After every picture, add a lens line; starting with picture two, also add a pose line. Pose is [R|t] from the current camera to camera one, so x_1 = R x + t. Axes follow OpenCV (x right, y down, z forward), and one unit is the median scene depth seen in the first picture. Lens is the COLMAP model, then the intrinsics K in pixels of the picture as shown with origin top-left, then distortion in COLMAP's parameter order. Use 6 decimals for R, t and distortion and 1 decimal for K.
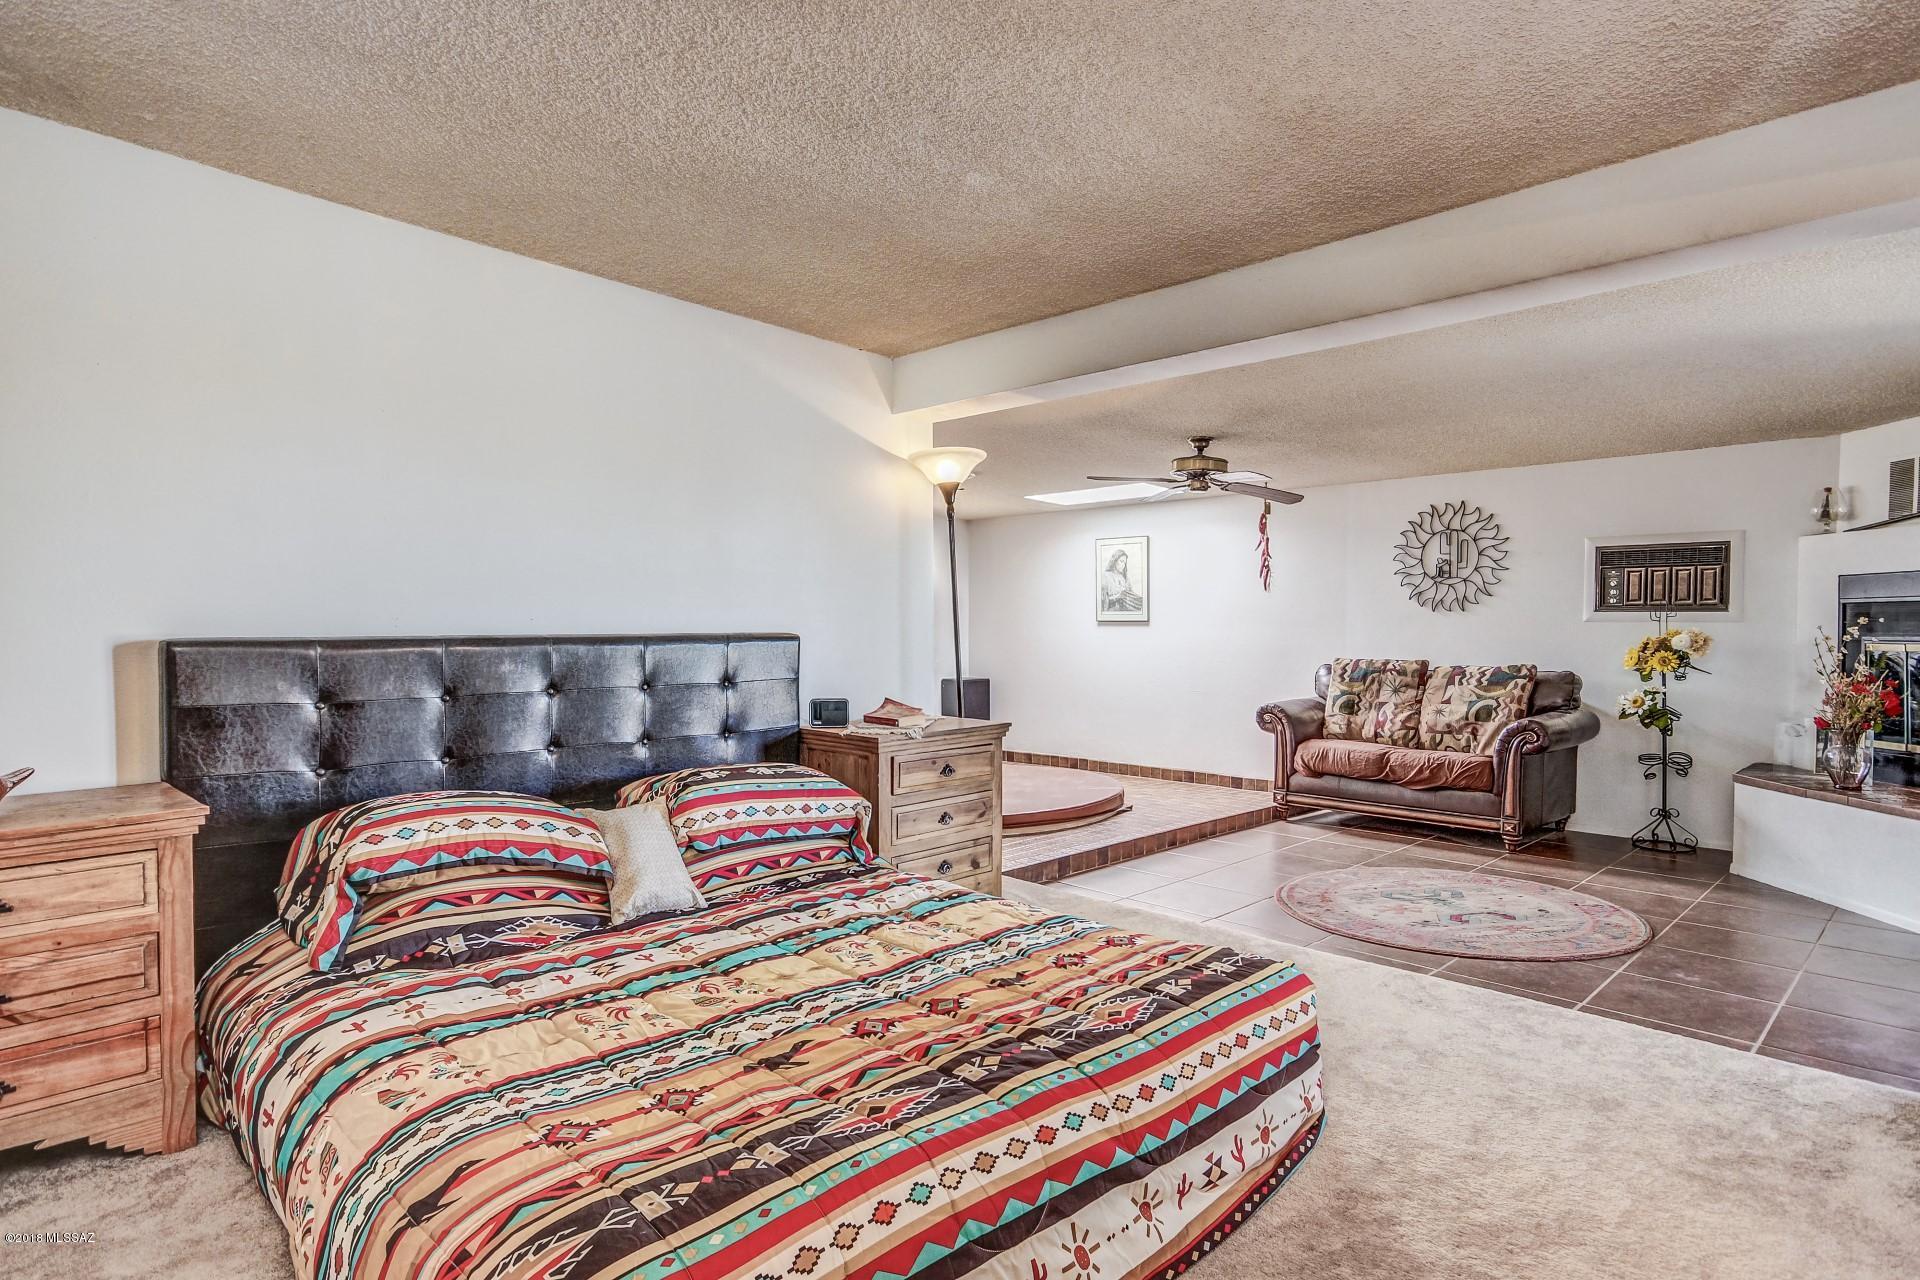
lens RADIAL K [[1063.2, 0, 964.5], [0, 1063.2, 636.8], [0, 0, 1]] dist [0.014724, 0.002726]
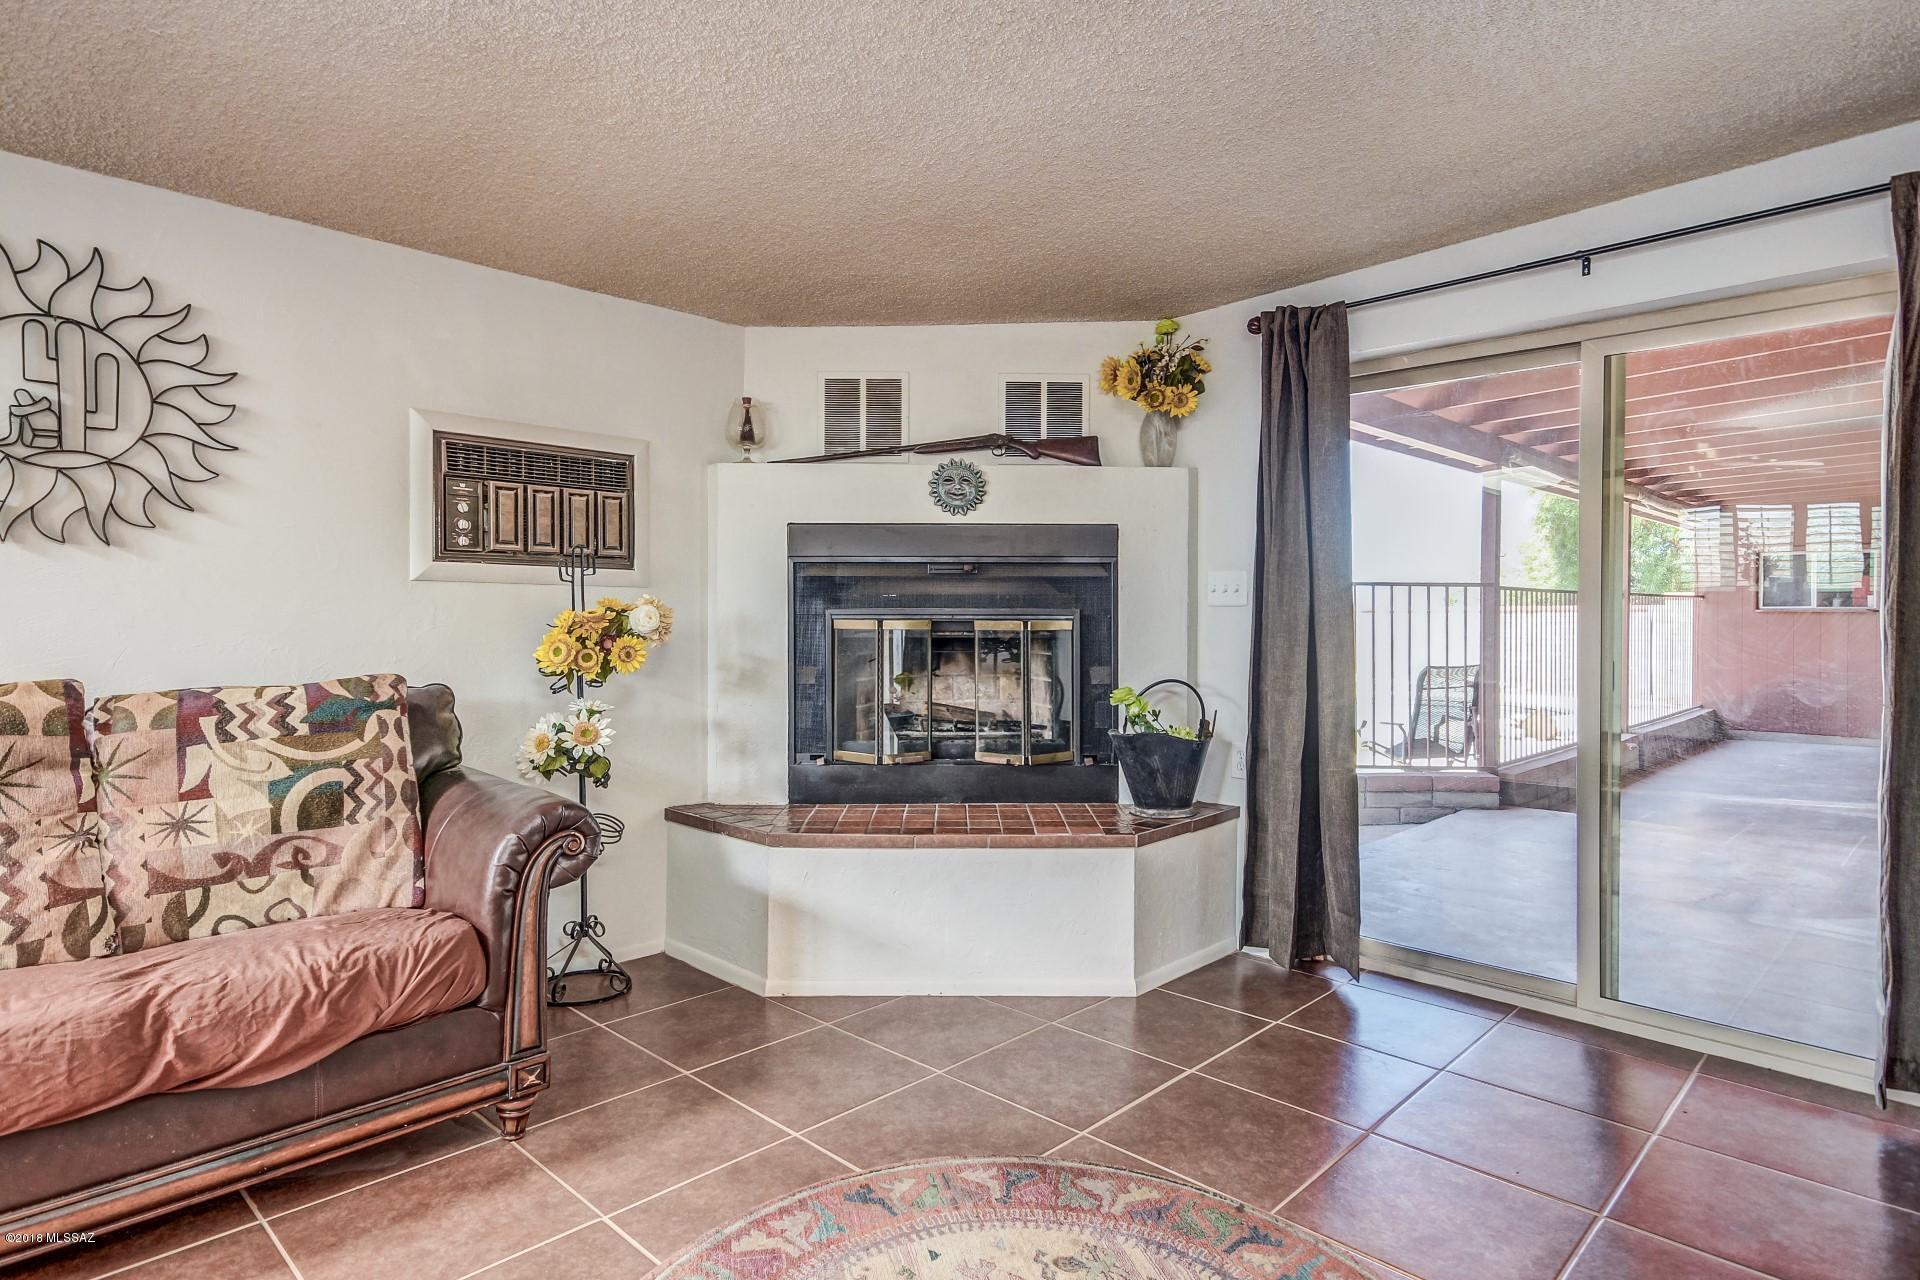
lens RADIAL K [[1063.2, 0, 957.8], [0, 1063.2, 632.8], [0, 0, 1]] dist [0.014724, 0.002726]
pose [[-0.003350, -0.009028, 0.999954, 0.096691], [0.015630, 0.999837, 0.009080, 0.008513], [-0.999872, 0.015660, -0.003208, 0.759296]]
